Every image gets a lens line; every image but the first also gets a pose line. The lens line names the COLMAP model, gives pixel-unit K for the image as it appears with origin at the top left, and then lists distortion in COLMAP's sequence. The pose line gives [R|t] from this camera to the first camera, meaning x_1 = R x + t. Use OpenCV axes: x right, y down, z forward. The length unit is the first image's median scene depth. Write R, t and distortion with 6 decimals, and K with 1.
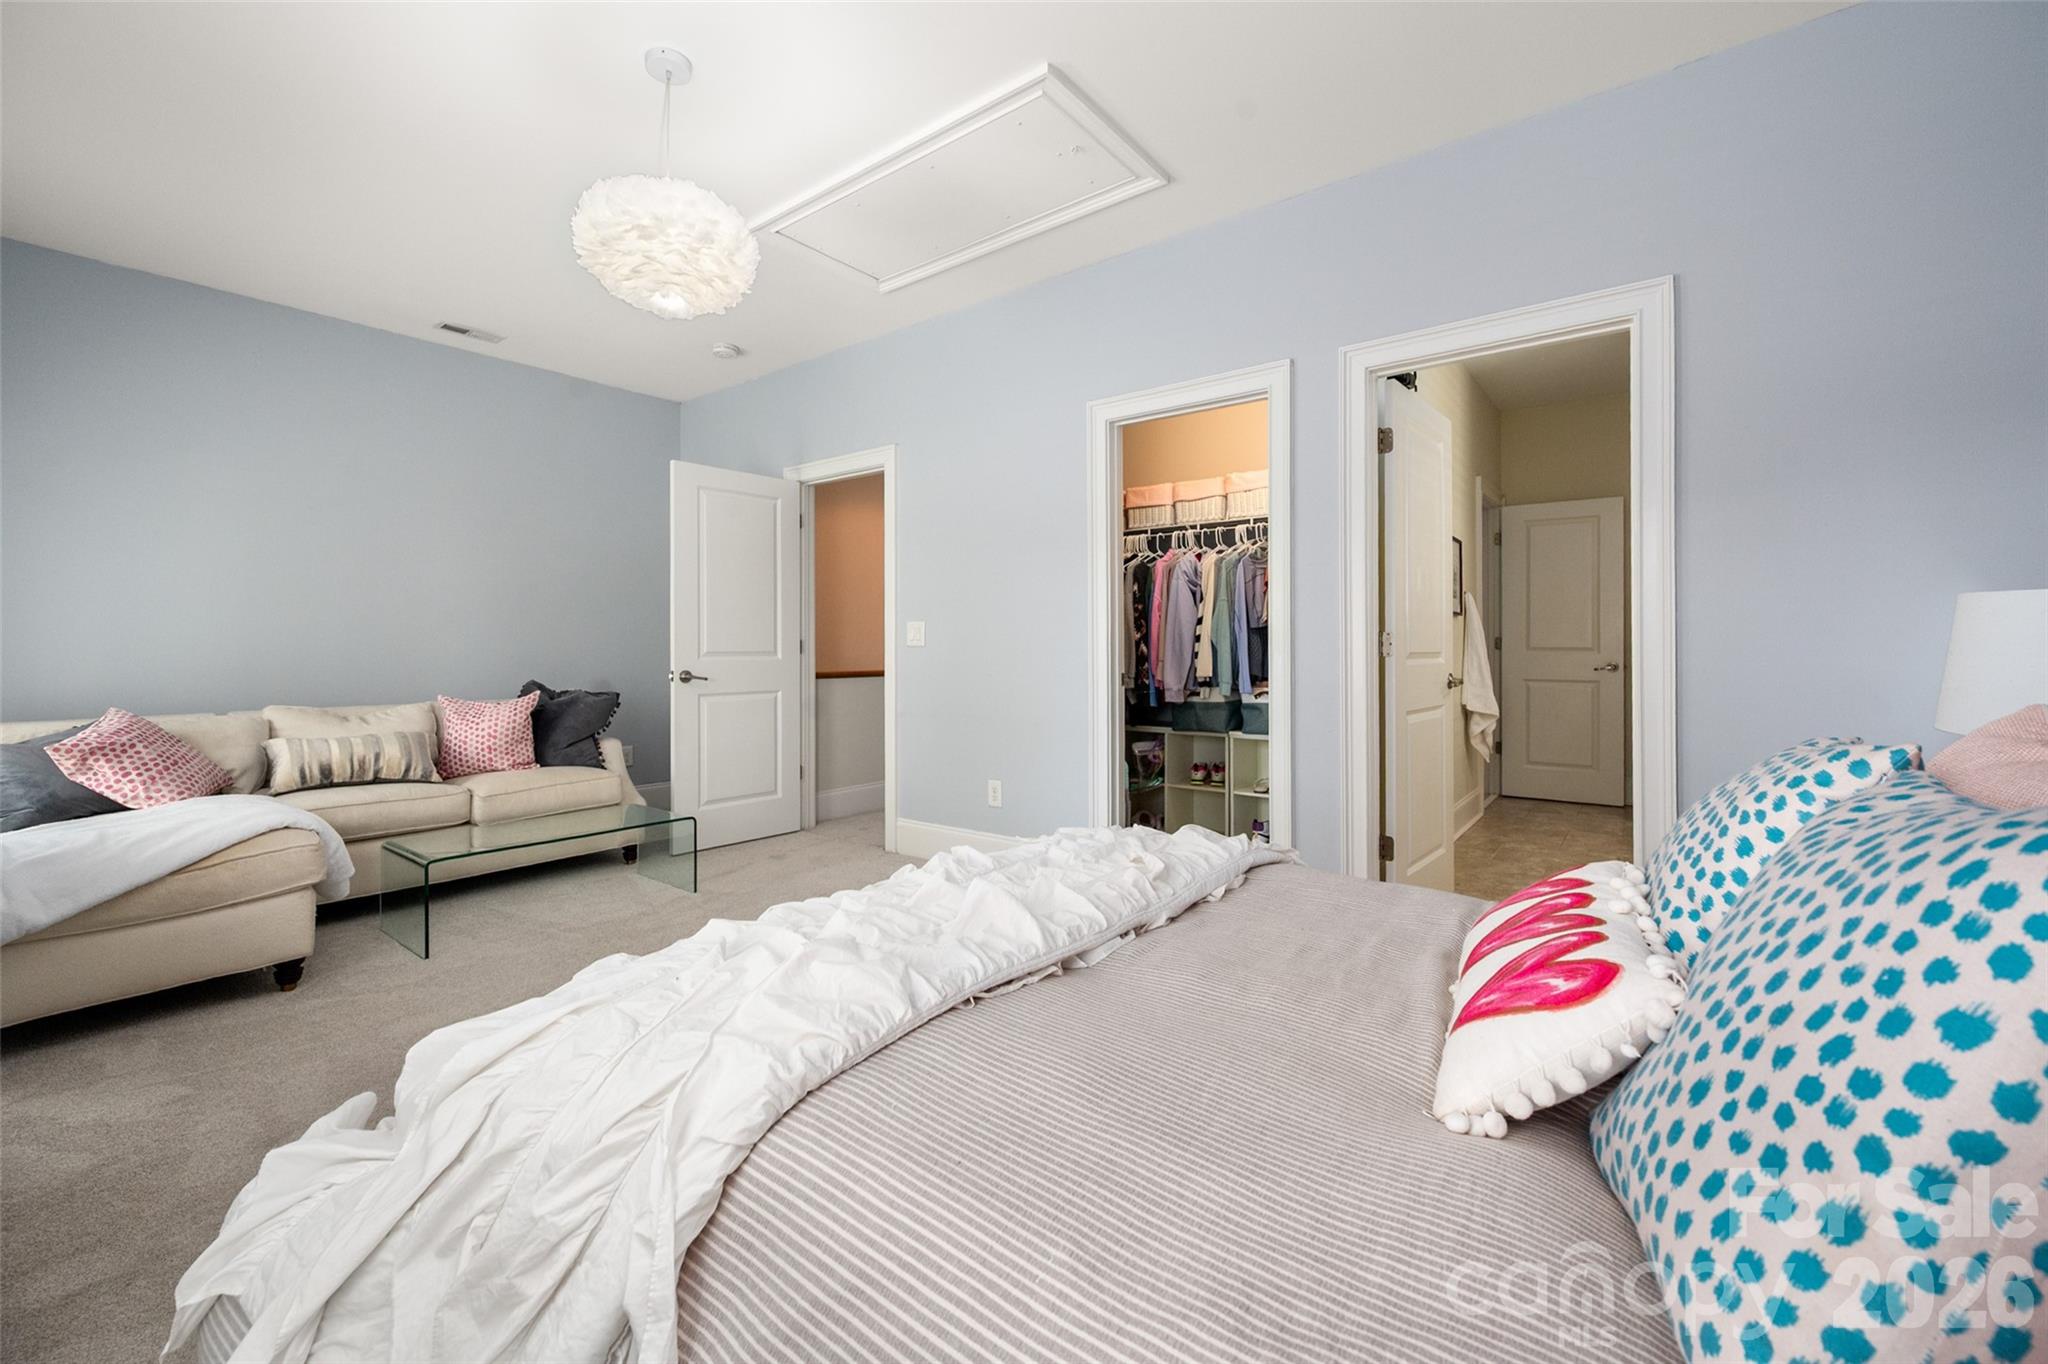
lens RADIAL K [[815.7, 0, 1035.2], [0, 815.7, 648.6], [0, 0, 1]] dist [-0.000216, -0.000028]
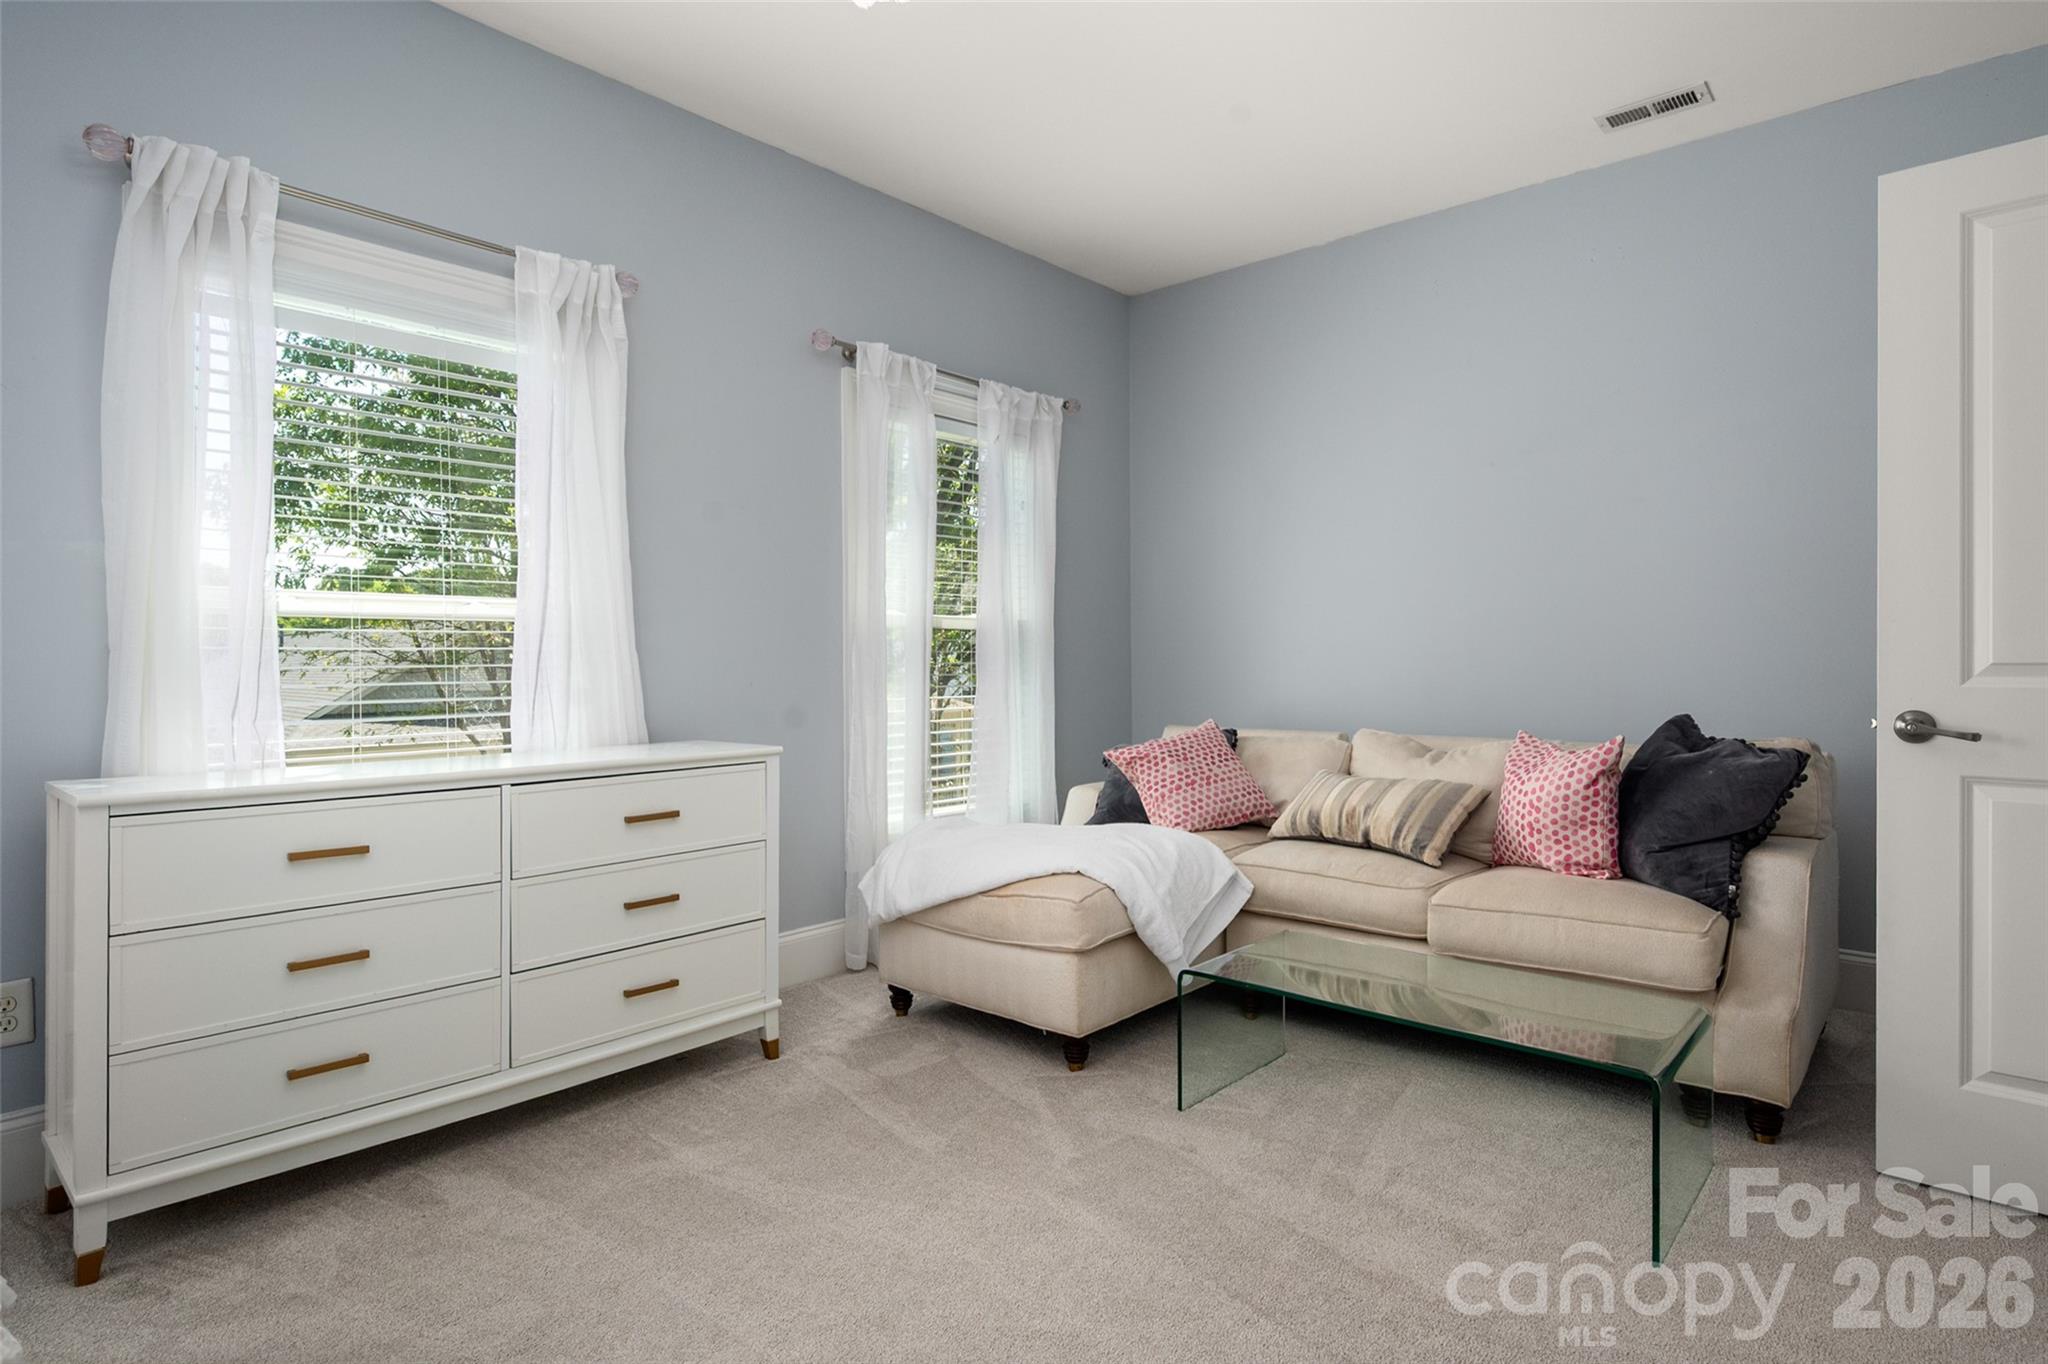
lens RADIAL K [[1082.2, 0, 1024.0], [0, 1082.2, 682.0], [0, 0, 1]] dist [-0.003396, -0.000619]
pose [[-0.058070, 0.022831, -0.998051, 0.124375], [0.003007, 0.999738, 0.022695, -0.000384], [0.998308, -0.001683, -0.058124, 0.716342]]
